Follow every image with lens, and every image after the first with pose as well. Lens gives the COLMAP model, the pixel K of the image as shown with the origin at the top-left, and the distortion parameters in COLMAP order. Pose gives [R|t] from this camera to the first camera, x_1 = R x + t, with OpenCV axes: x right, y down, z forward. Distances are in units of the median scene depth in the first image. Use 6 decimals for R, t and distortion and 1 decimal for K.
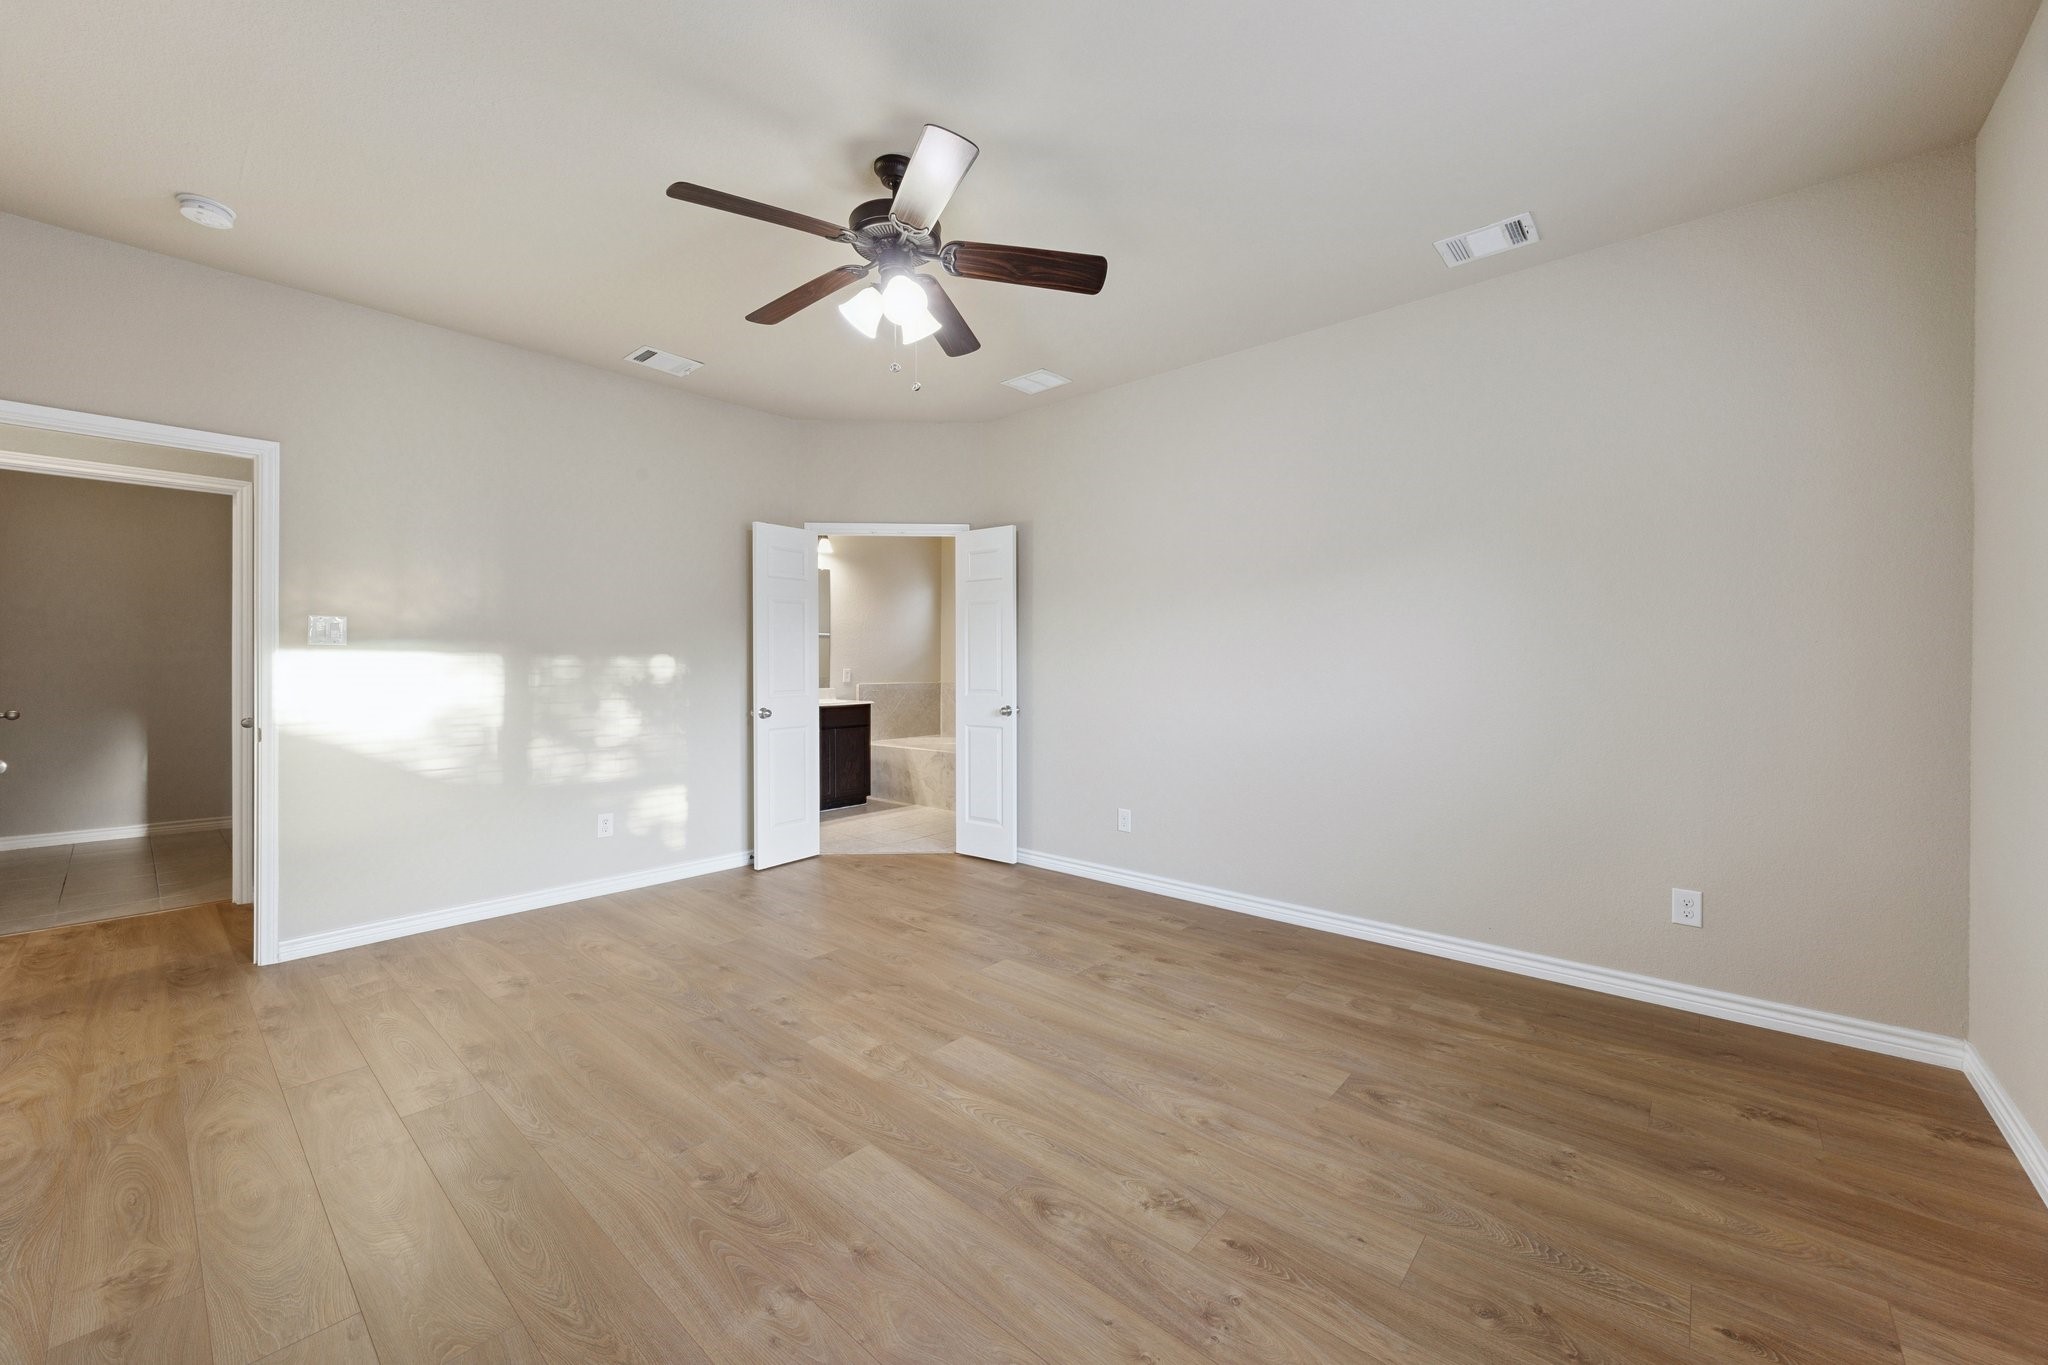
lens RADIAL K [[791.7, 0, 1018.1], [0, 791.7, 669.6], [0, 0, 1]] dist [-0.001480, -0.000960]
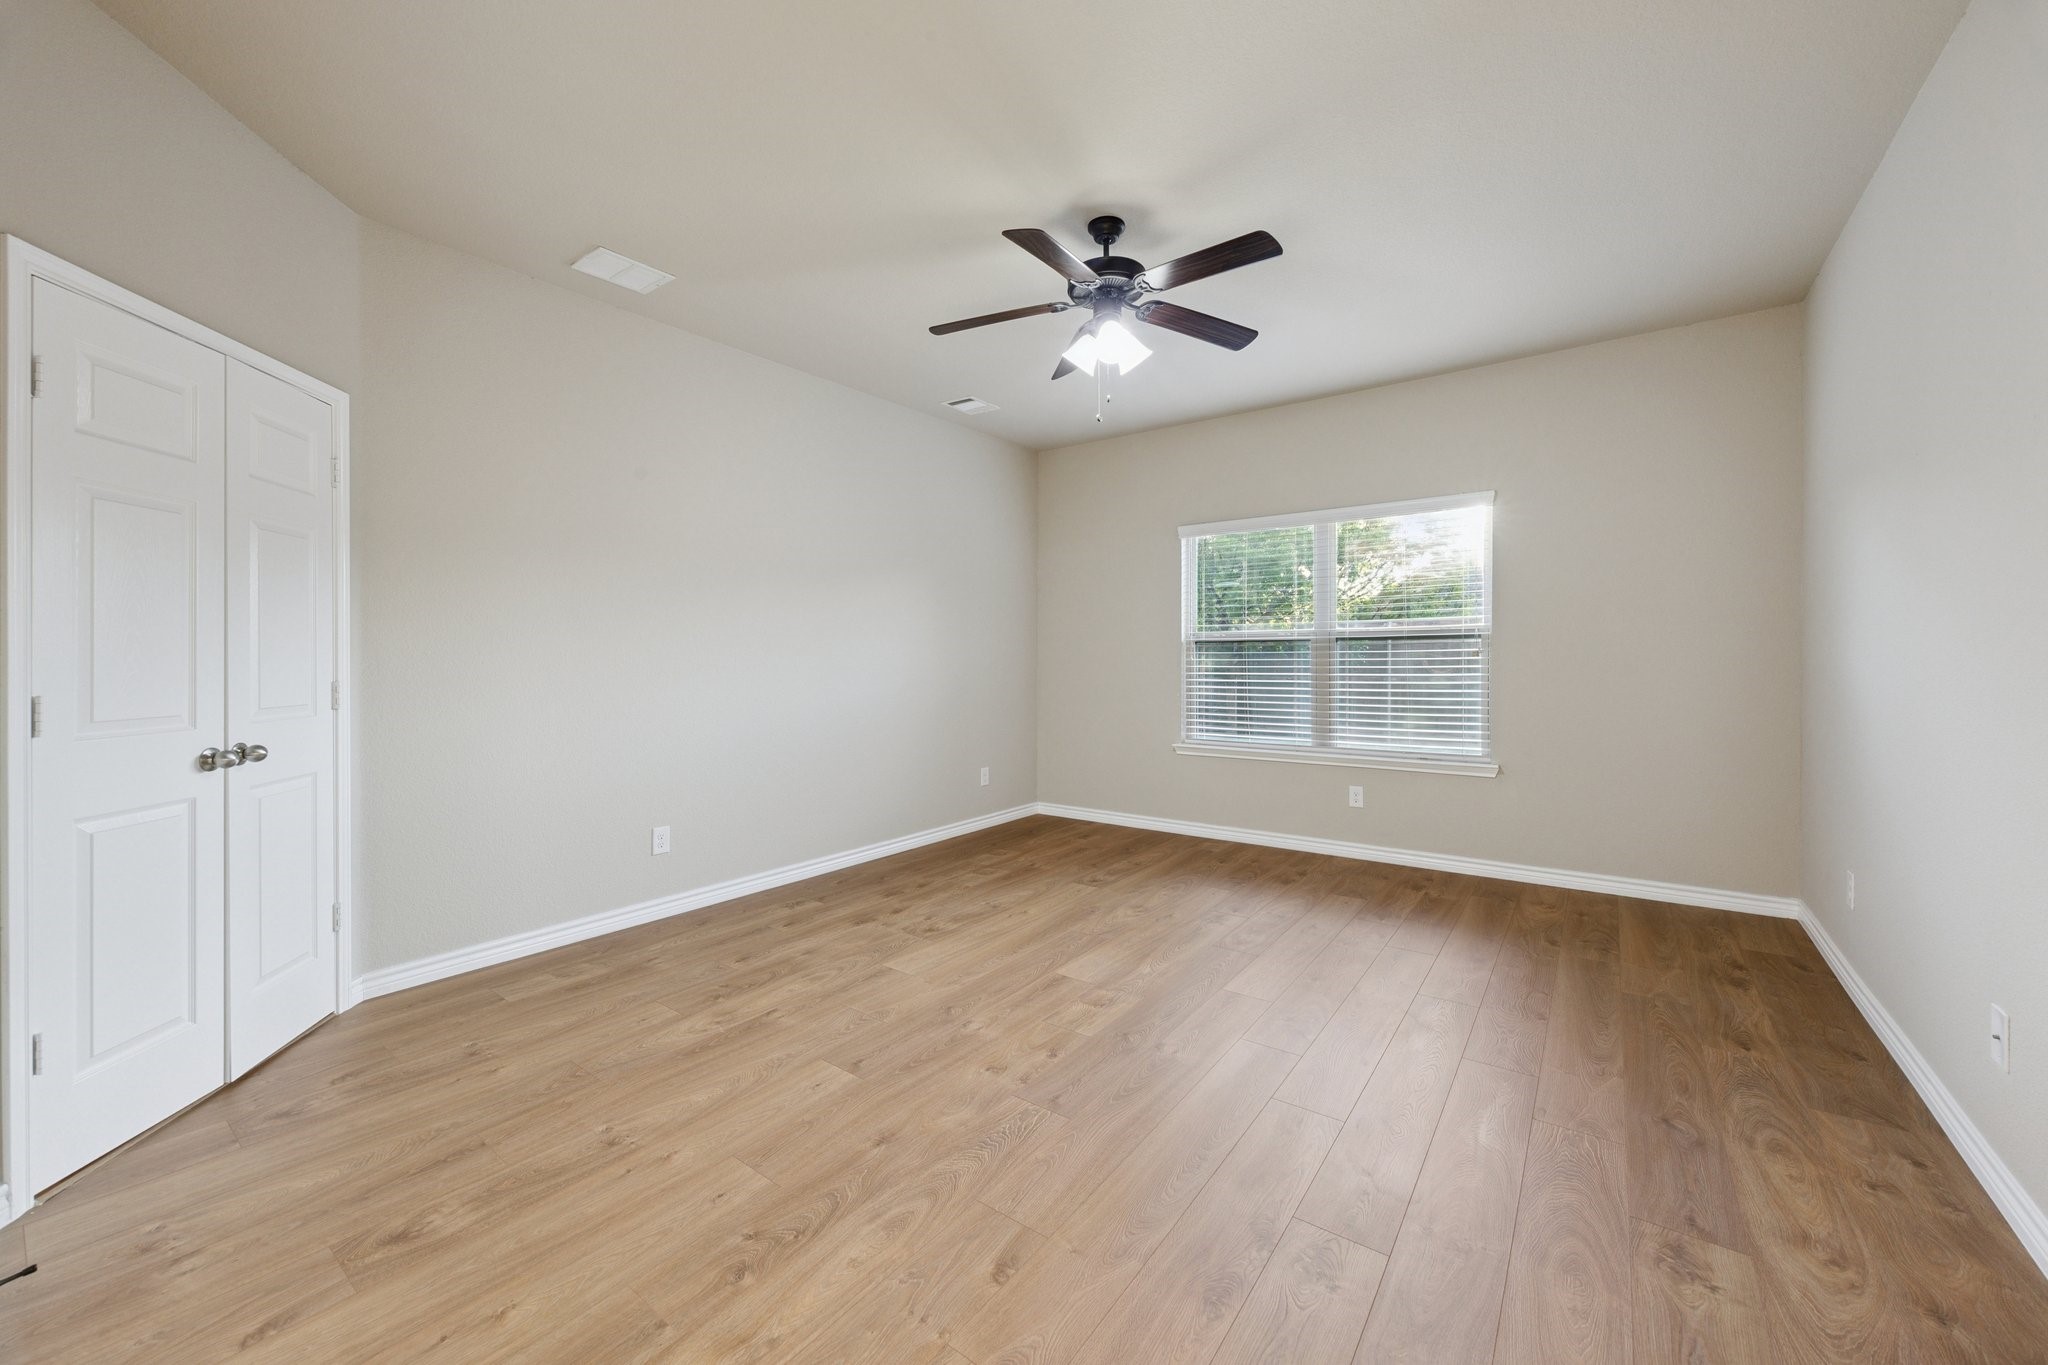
lens RADIAL K [[791.7, 0, 1010.3], [0, 791.7, 664.5], [0, 0, 1]] dist [-0.001480, -0.000960]
pose [[-0.084124, -0.011527, 0.996389, -0.965336], [0.007270, 0.999899, 0.012182, -0.006421], [-0.996429, 0.008268, -0.084032, 0.916134]]
